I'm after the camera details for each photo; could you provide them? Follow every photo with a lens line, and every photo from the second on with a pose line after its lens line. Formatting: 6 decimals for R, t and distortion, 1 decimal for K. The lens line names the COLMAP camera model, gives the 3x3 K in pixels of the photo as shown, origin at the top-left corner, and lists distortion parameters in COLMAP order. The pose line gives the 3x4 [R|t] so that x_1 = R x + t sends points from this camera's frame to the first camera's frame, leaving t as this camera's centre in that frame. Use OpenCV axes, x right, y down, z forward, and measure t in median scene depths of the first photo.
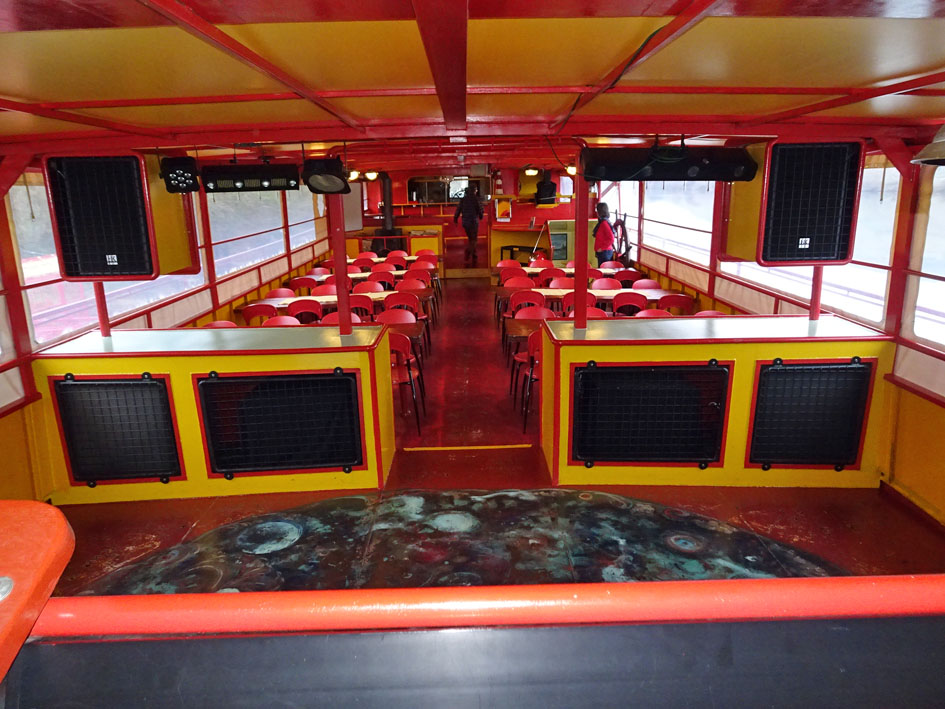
lens RADIAL K [[673.6, 0, 472.4], [0, 673.6, 354.8], [0, 0, 1]] dist [0.001903, -0.001626]
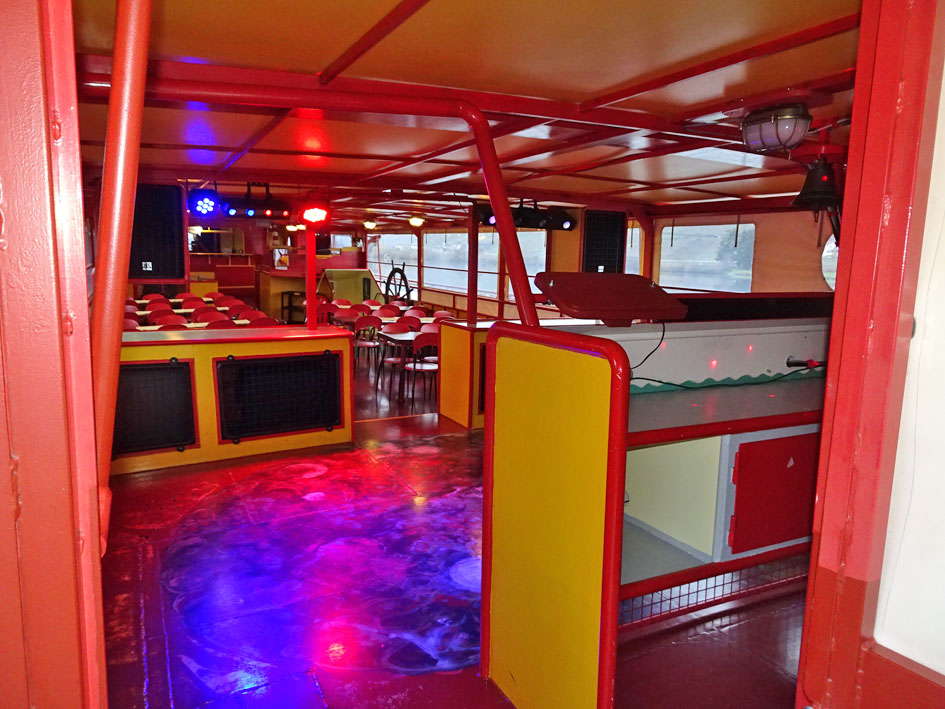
lens RADIAL K [[673.6, 0, 470.5], [0, 673.6, 354.6], [0, 0, 1]] dist [0.001903, -0.001626]
pose [[0.897168, -0.027546, 0.440829, -0.516781], [0.068758, 0.994596, -0.077786, 0.146914], [-0.436304, 0.100098, 0.894214, -0.324110]]
